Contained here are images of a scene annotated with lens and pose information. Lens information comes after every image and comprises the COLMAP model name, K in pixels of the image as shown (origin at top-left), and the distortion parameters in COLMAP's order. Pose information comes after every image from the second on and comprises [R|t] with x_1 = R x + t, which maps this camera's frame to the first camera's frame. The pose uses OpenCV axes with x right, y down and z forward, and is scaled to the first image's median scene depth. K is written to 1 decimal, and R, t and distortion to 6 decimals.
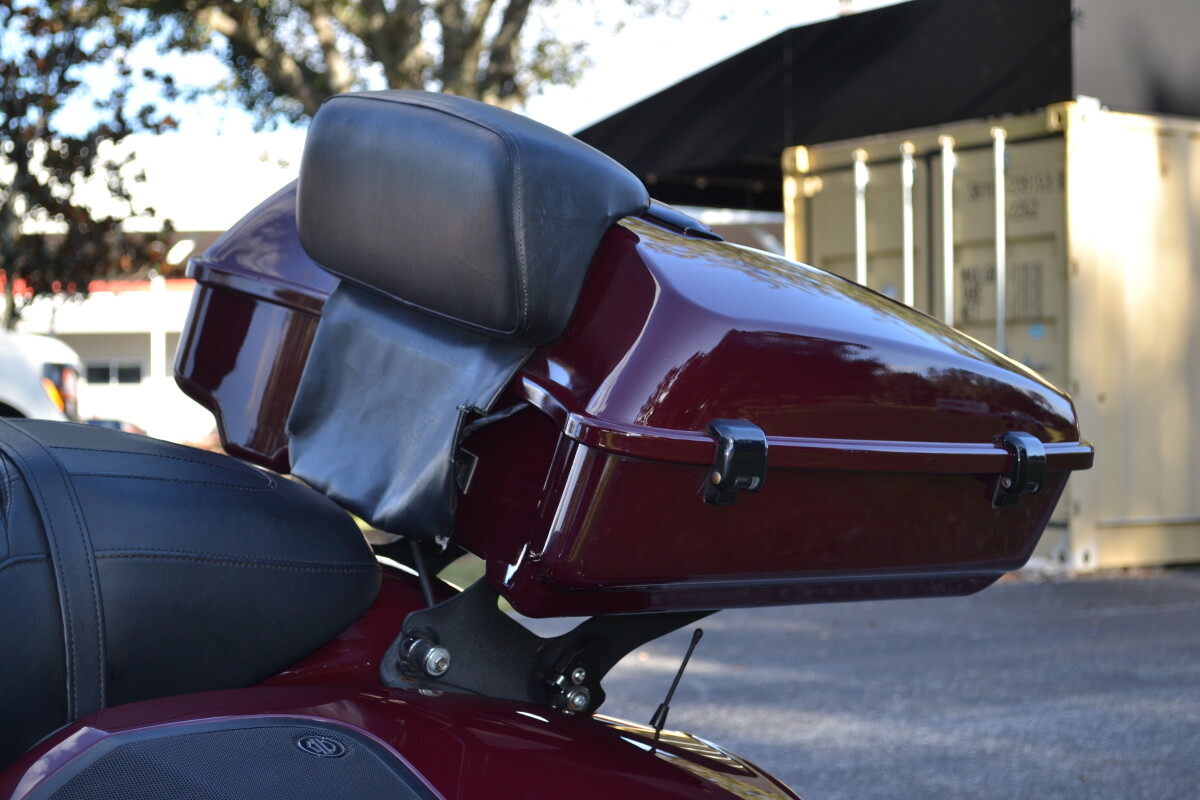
lens RADIAL K [[2237.1, 0, 593.4], [0, 2237.1, 400.5], [0, 0, 1]] dist [0.011077, 0.000000]
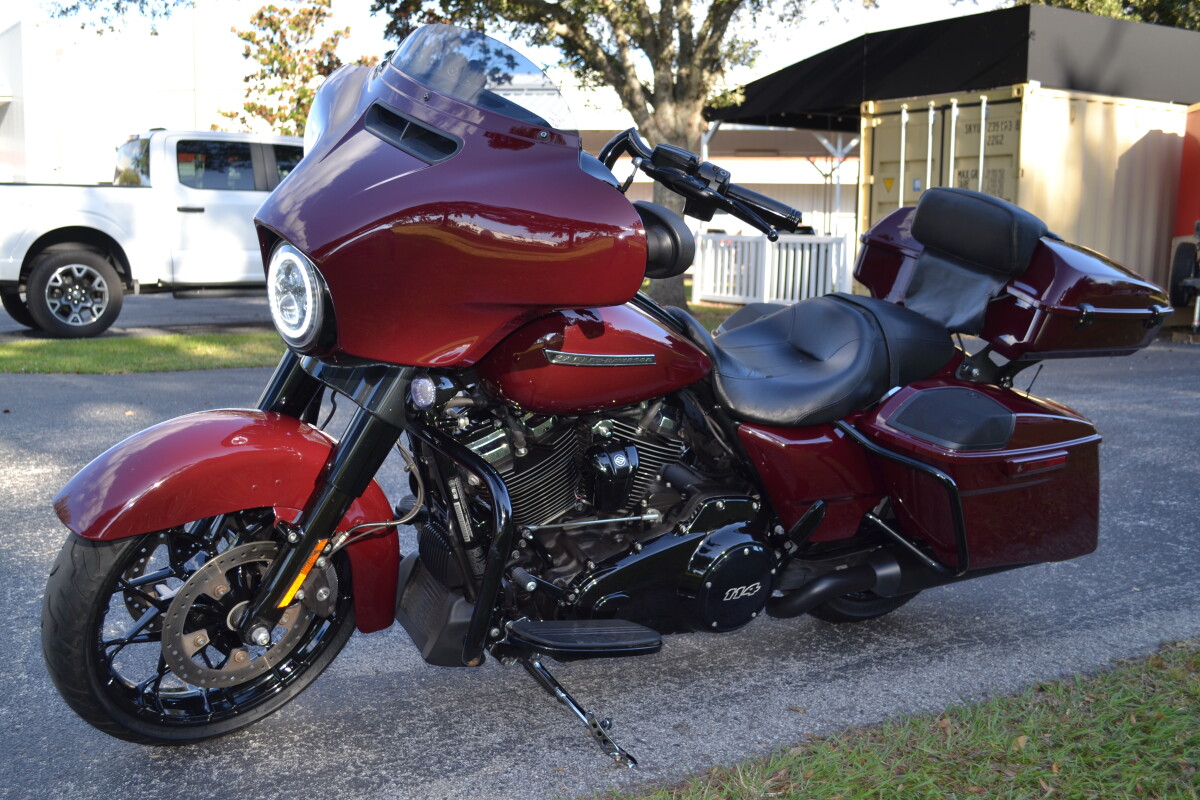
lens RADIAL K [[1265.6, 0, 596.2], [0, 1265.6, 402.0], [0, 0, 1]] dist [-0.067131, 0.000000]
pose [[0.996288, 0.029824, -0.080755, -0.106565], [-0.018305, 0.990011, 0.139795, -0.019703], [0.084117, -0.137798, 0.986882, -0.195124]]
